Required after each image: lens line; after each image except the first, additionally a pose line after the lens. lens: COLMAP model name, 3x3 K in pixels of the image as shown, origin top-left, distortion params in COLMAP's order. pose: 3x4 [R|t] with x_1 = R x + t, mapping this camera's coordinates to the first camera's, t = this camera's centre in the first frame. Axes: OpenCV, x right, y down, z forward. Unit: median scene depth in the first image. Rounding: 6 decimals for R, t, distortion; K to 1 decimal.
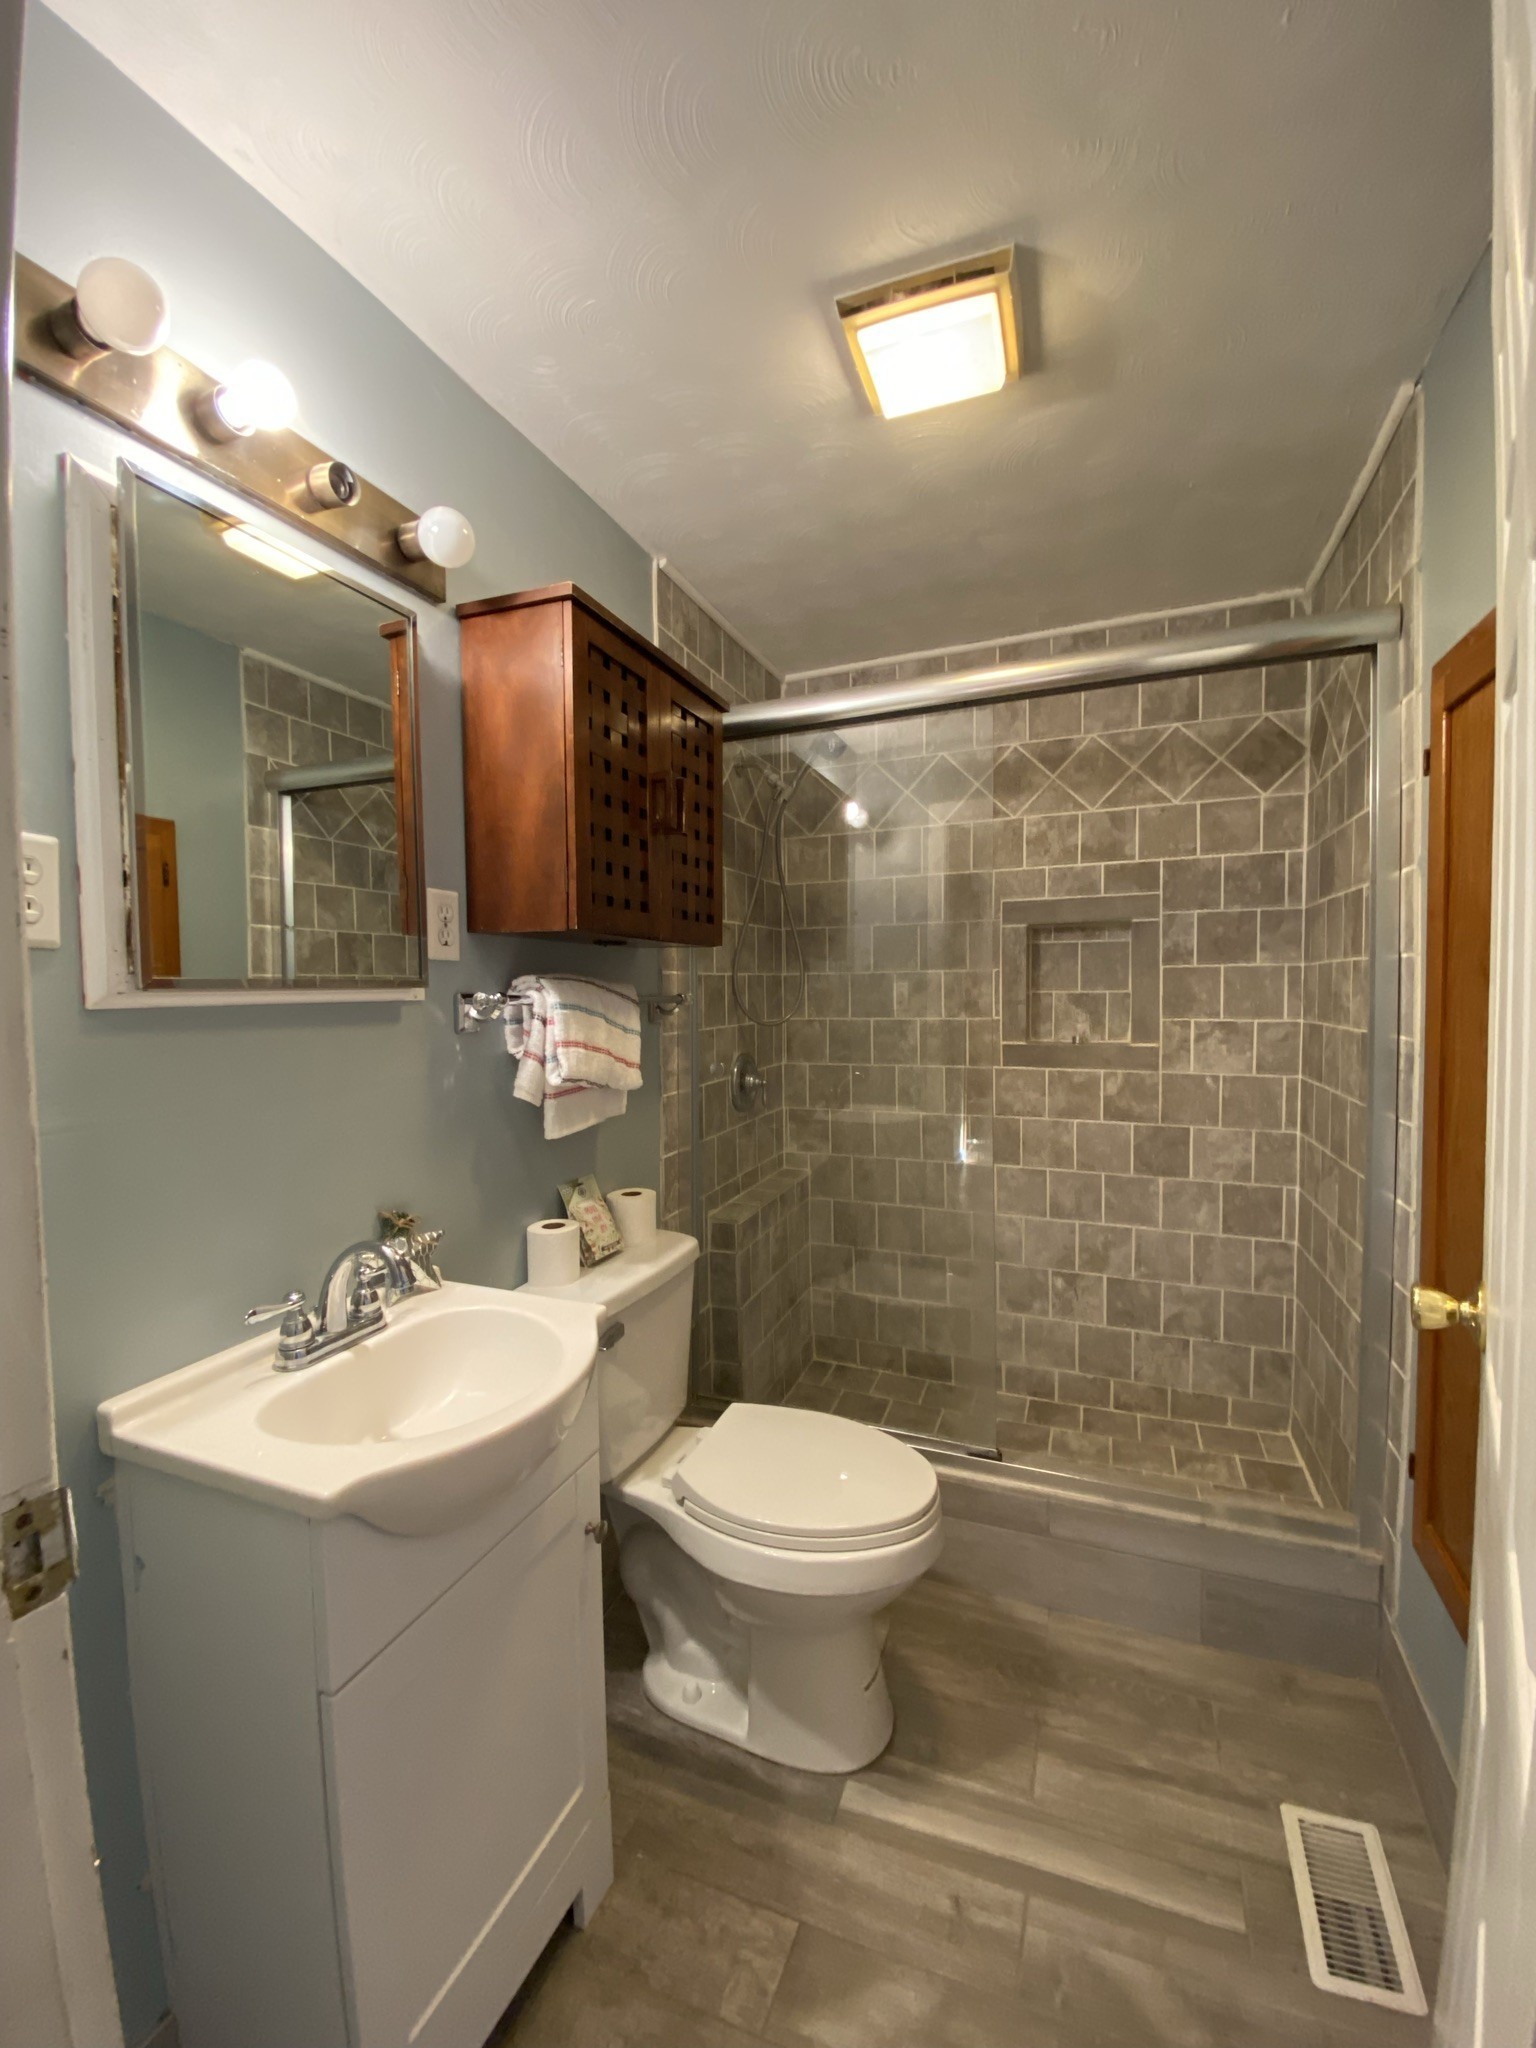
lens RADIAL K [[824.0, 0, 772.0], [0, 824.0, 1018.9], [0, 0, 1]] dist [0.015786, -0.000063]
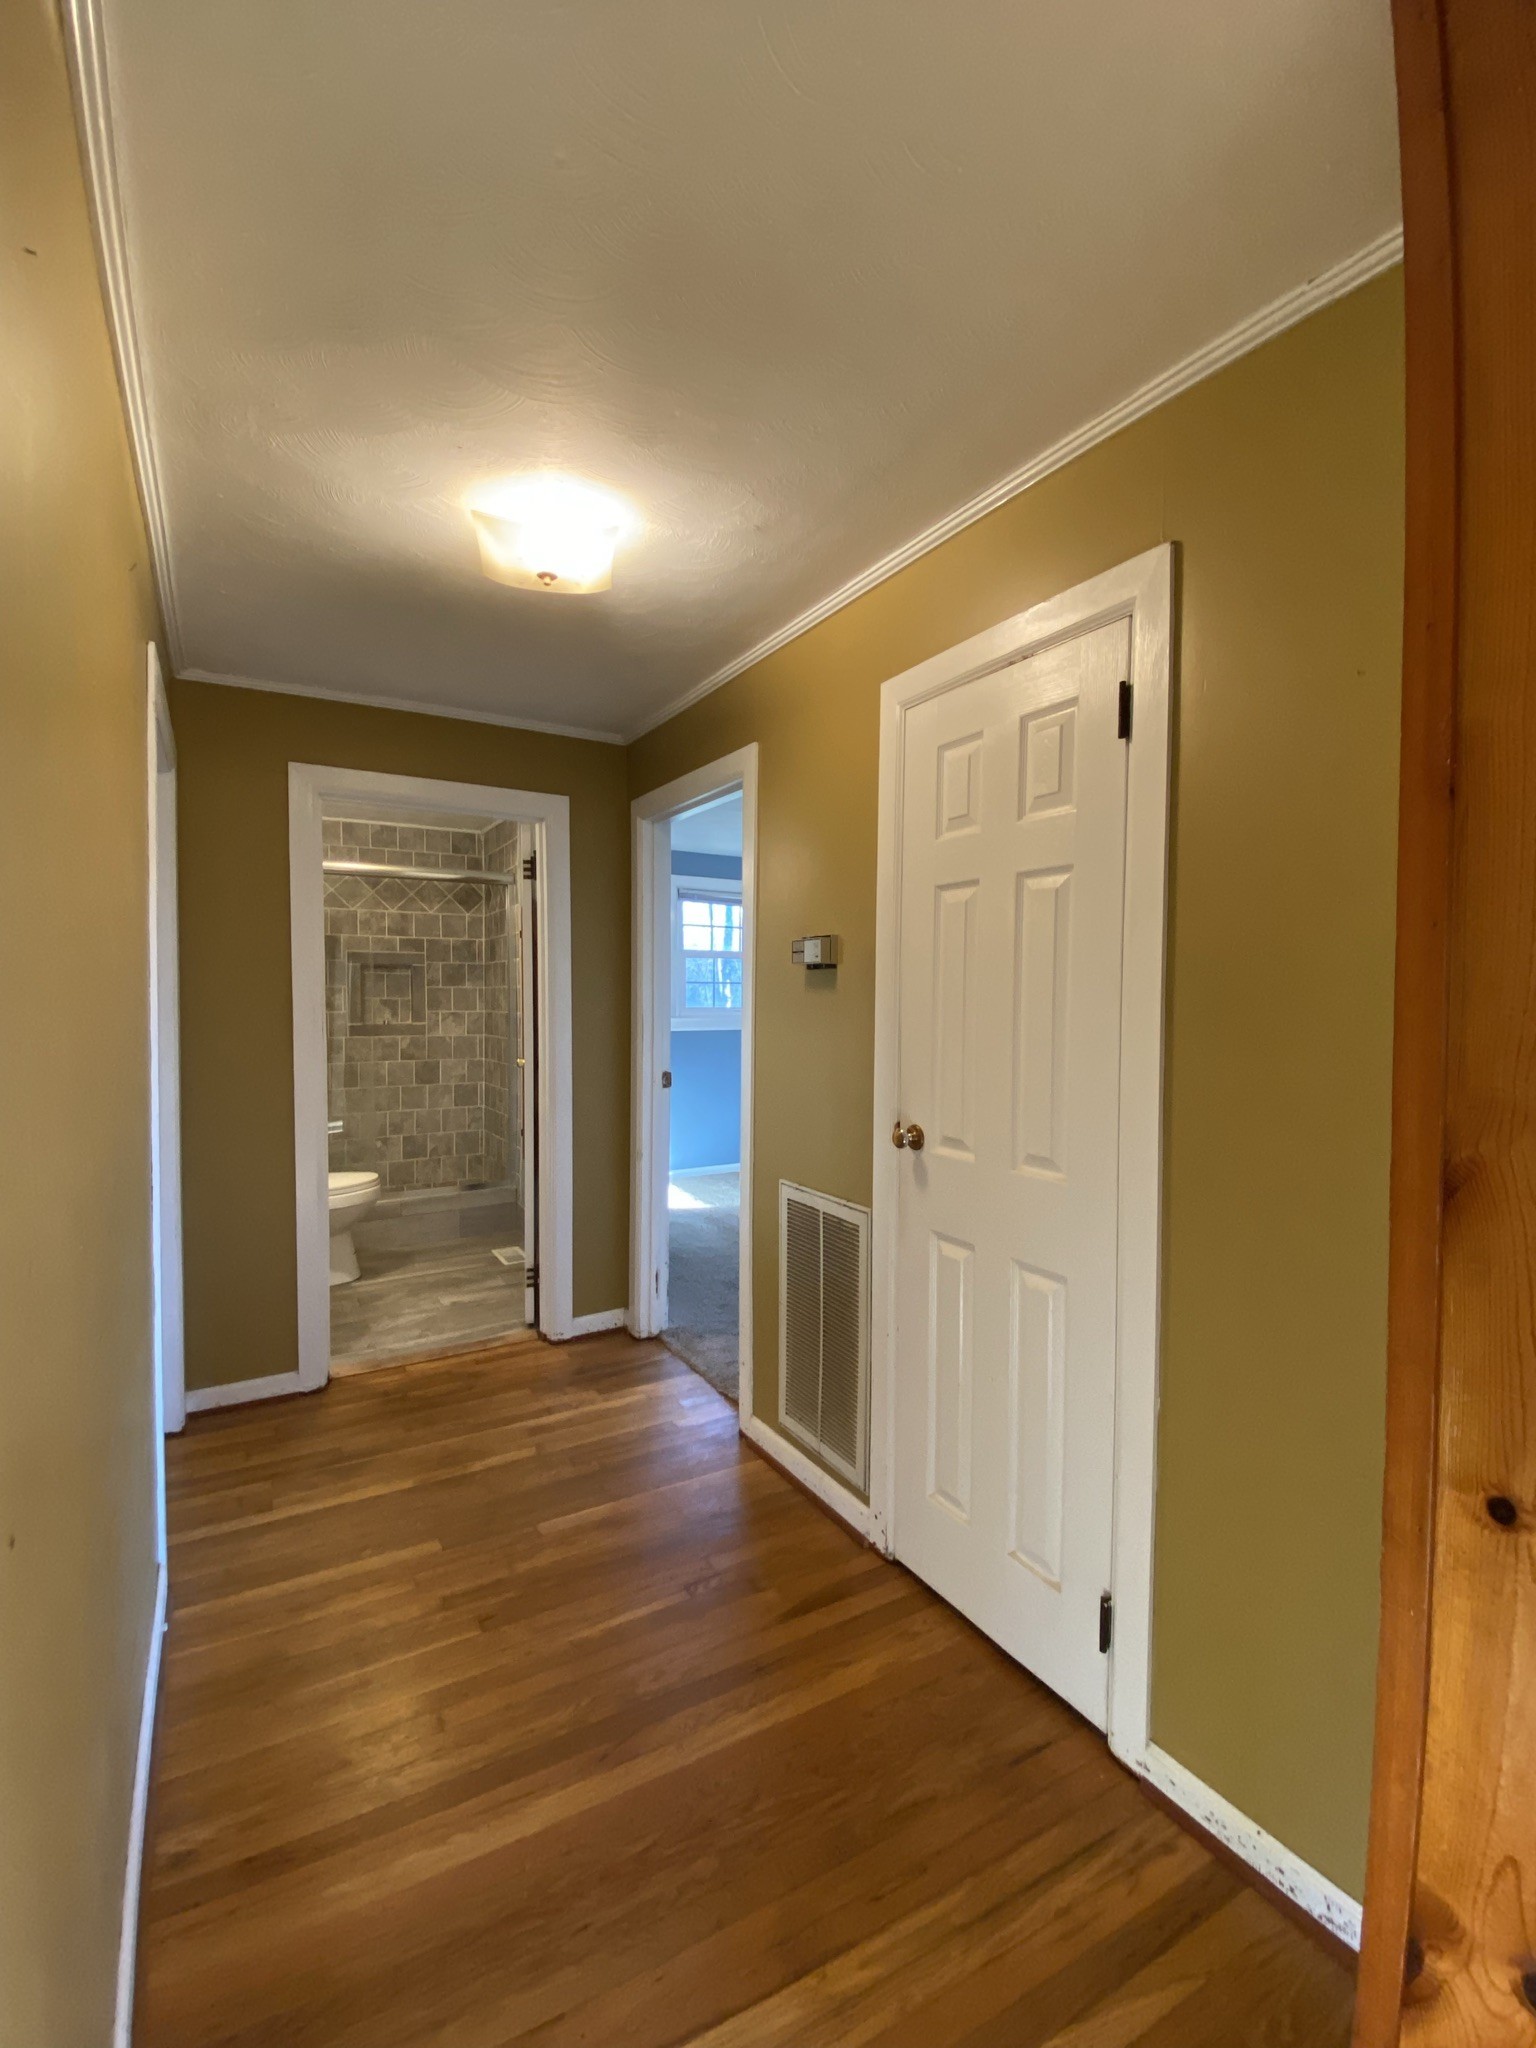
lens RADIAL K [[824.0, 0, 772.0], [0, 824.0, 1018.9], [0, 0, 1]] dist [0.015786, -0.000063]
pose [[0.587563, -0.008724, 0.809131, -0.740631], [0.023602, 0.999701, -0.006360, 0.054370], [-0.808834, 0.022834, 0.587593, -0.992325]]
